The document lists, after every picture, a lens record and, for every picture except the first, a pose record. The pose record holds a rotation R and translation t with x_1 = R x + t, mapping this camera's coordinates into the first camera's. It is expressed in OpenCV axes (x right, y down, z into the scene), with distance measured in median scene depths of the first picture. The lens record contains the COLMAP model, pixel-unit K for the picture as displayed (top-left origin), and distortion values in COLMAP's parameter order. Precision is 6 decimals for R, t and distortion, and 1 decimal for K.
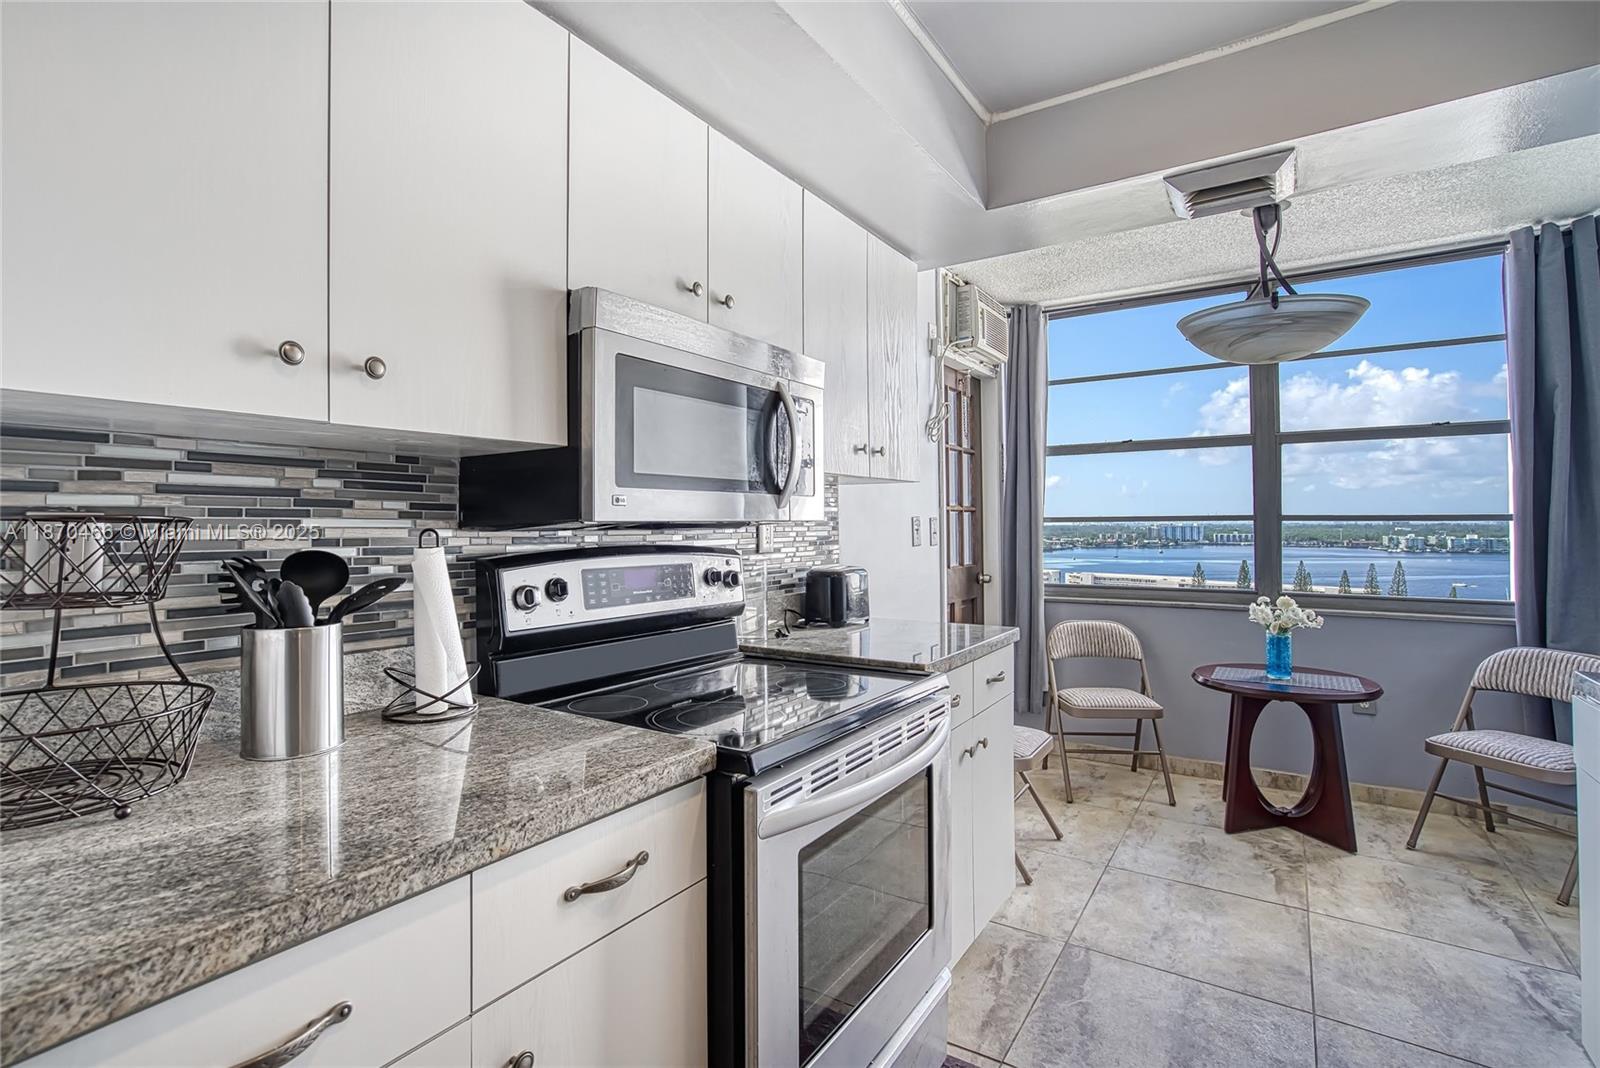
lens RADIAL K [[767.3, 0, 775.3], [0, 767.3, 513.2], [0, 0, 1]] dist [-0.036368, 0.018869]
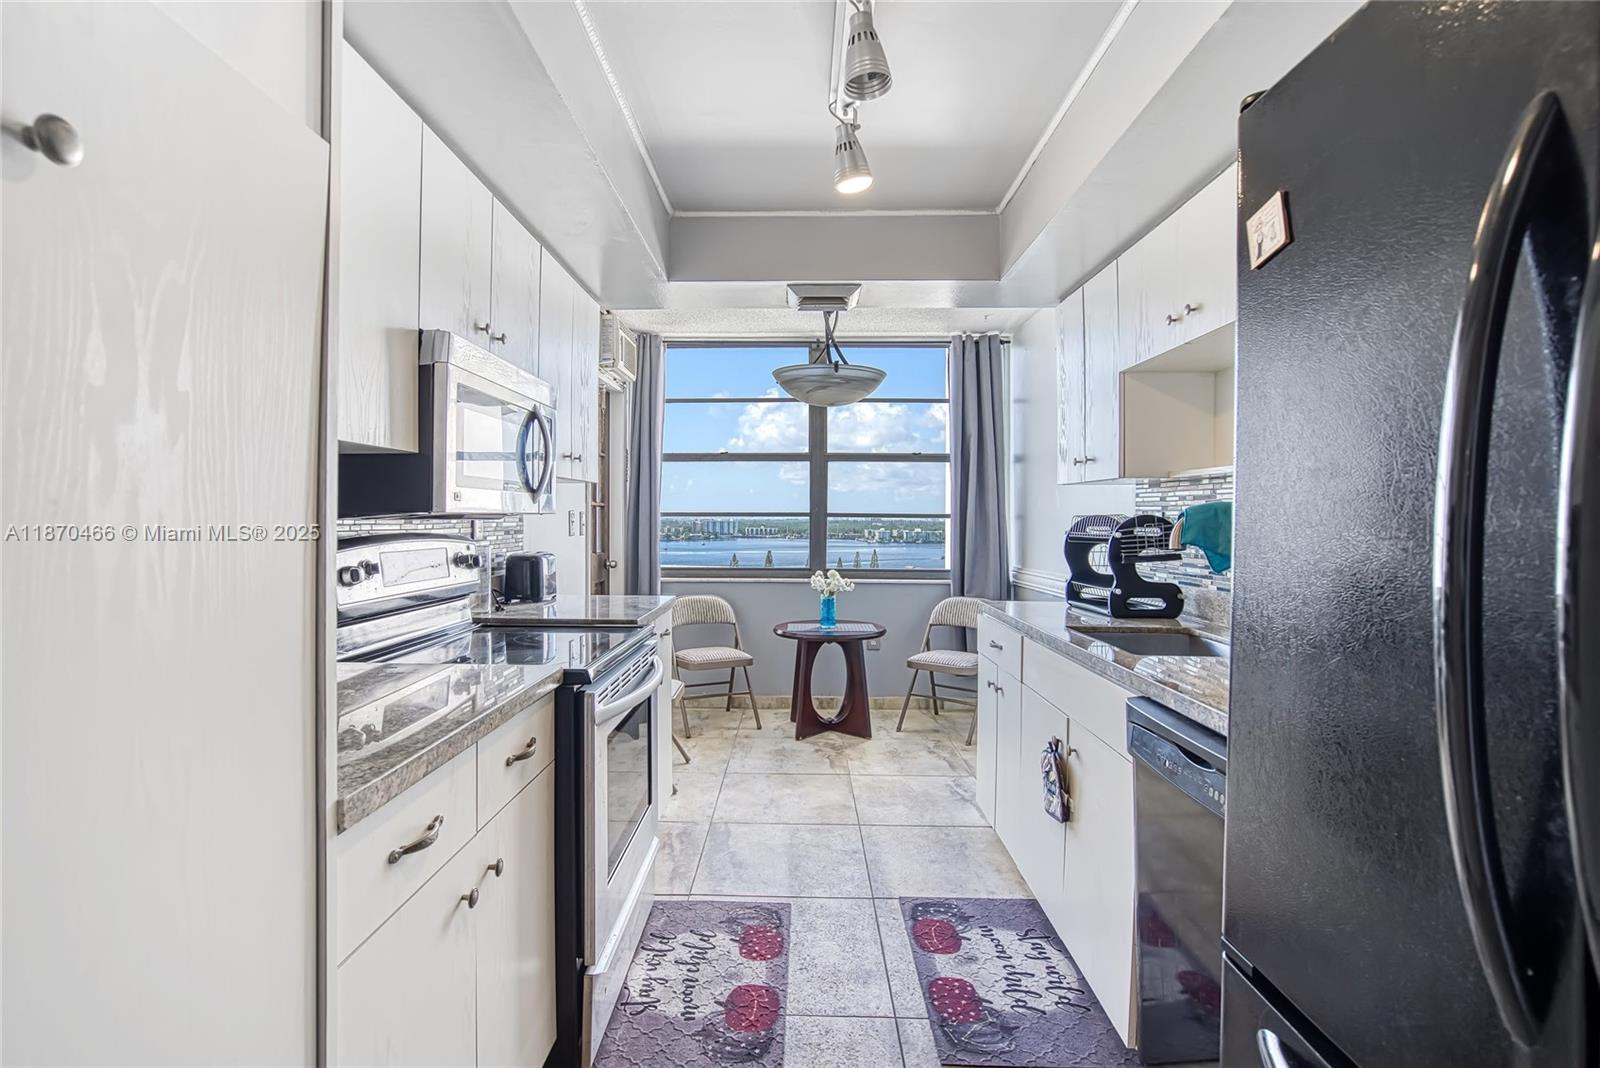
lens RADIAL K [[767.3, 0, 774.3], [0, 767.3, 520.3], [0, 0, 1]] dist [-0.036368, 0.018869]
pose [[0.846471, 0.005873, 0.532403, -0.210559], [-0.015004, 0.999805, 0.012824, -0.000487], [-0.532224, -0.018843, 0.846394, -0.181723]]
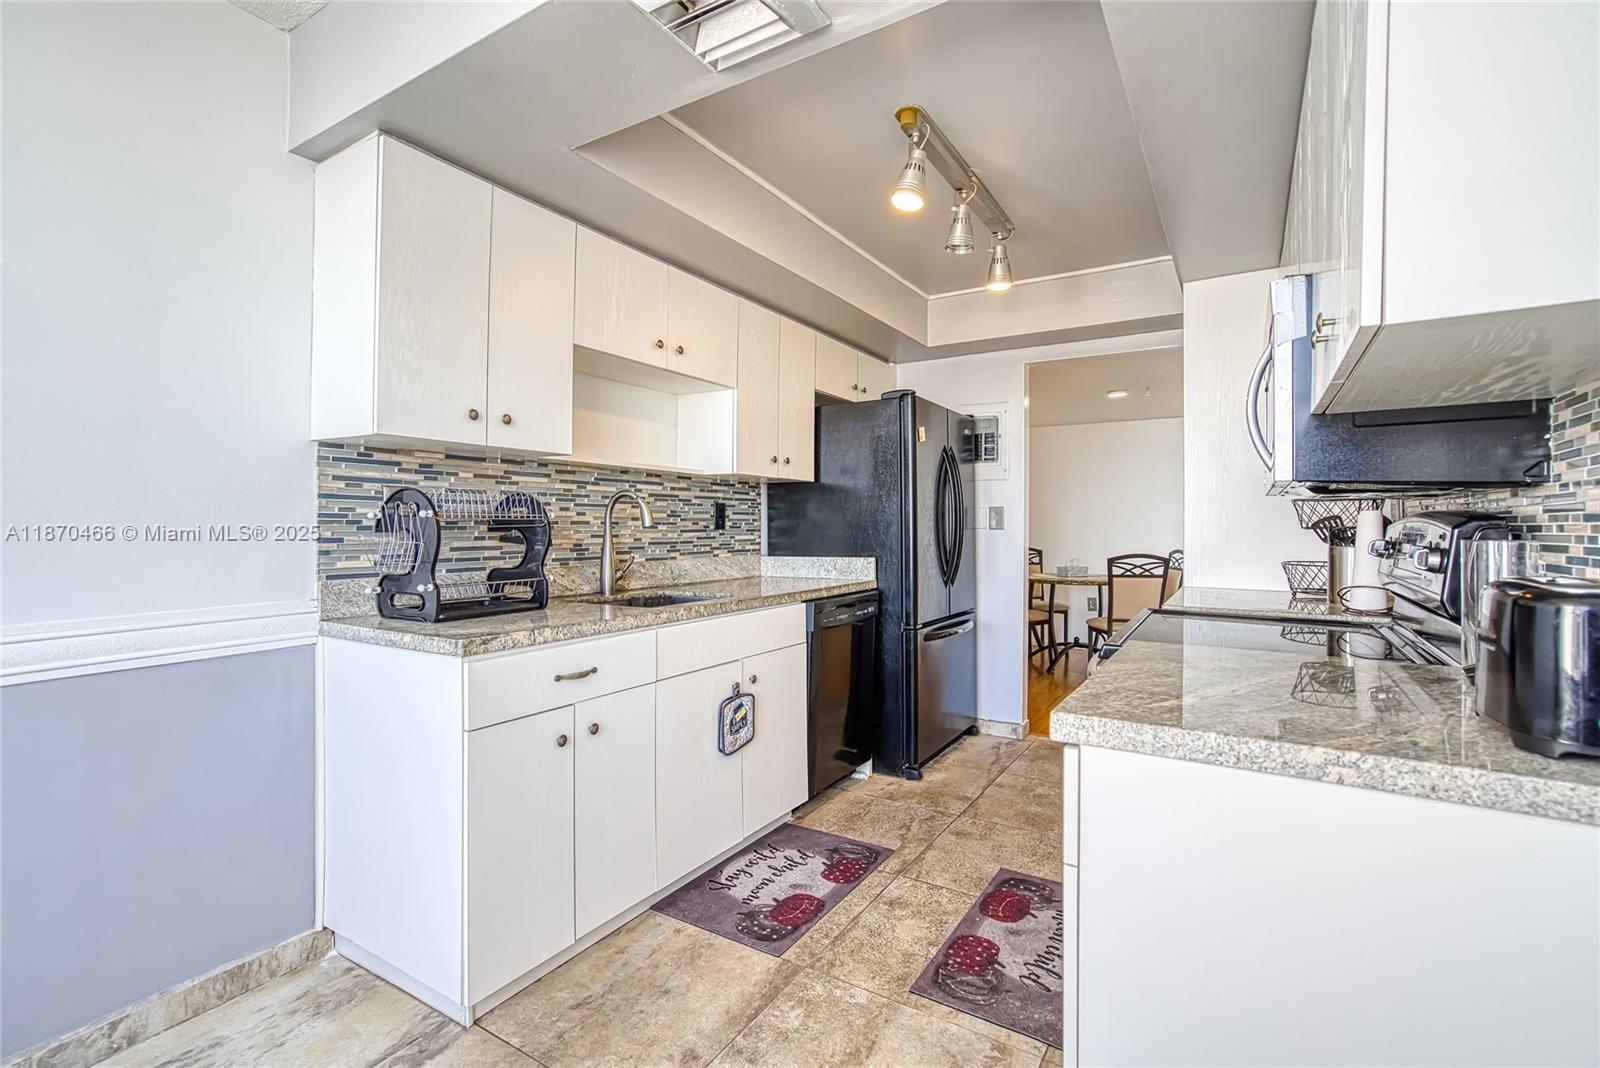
lens RADIAL K [[726.7, 0, 789.9], [0, 726.7, 535.1], [0, 0, 1]] dist [-0.004698, 0.001319]
pose [[-0.999271, -0.001360, -0.038140, 0.413475], [-0.001201, 0.999991, -0.004185, 0.049108], [0.038145, -0.004136, -0.999264, 1.201679]]
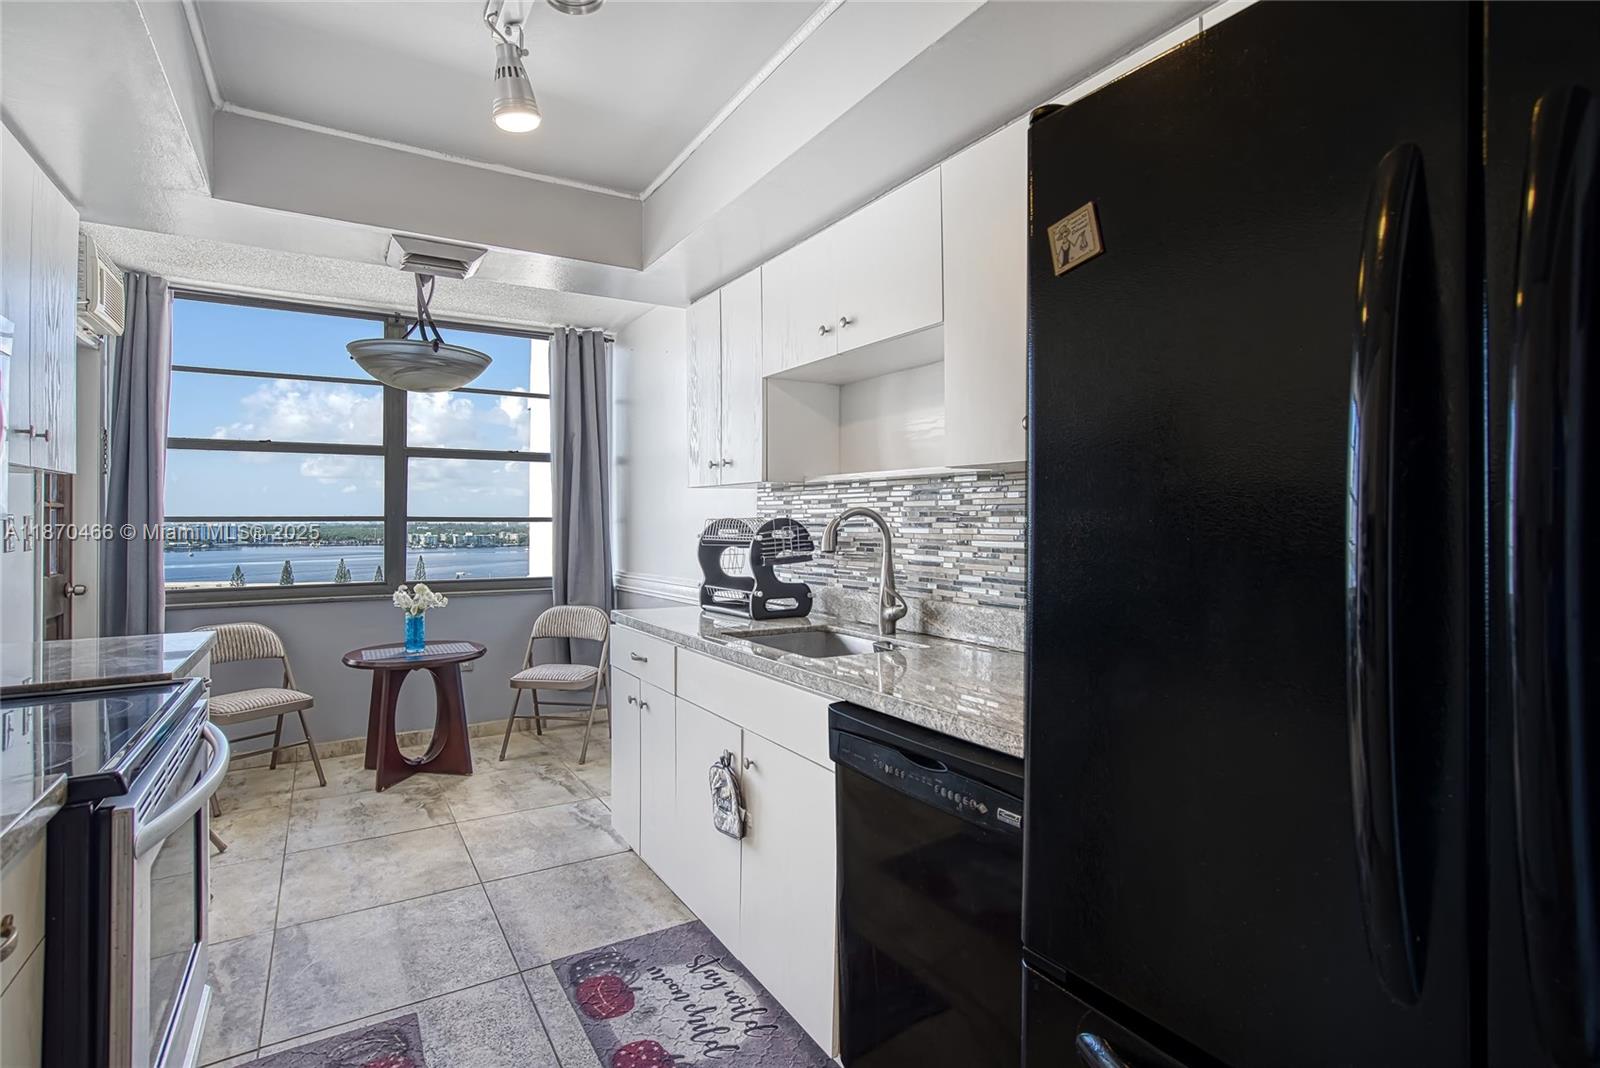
lens RADIAL K [[767.3, 0, 773.5], [0, 767.3, 512.5], [0, 0, 1]] dist [-0.036368, 0.018869]
pose [[0.428696, 0.012620, 0.903361, -0.211916], [-0.011741, 0.999896, -0.008397, -0.000639], [-0.903373, -0.007006, 0.428799, -0.041248]]
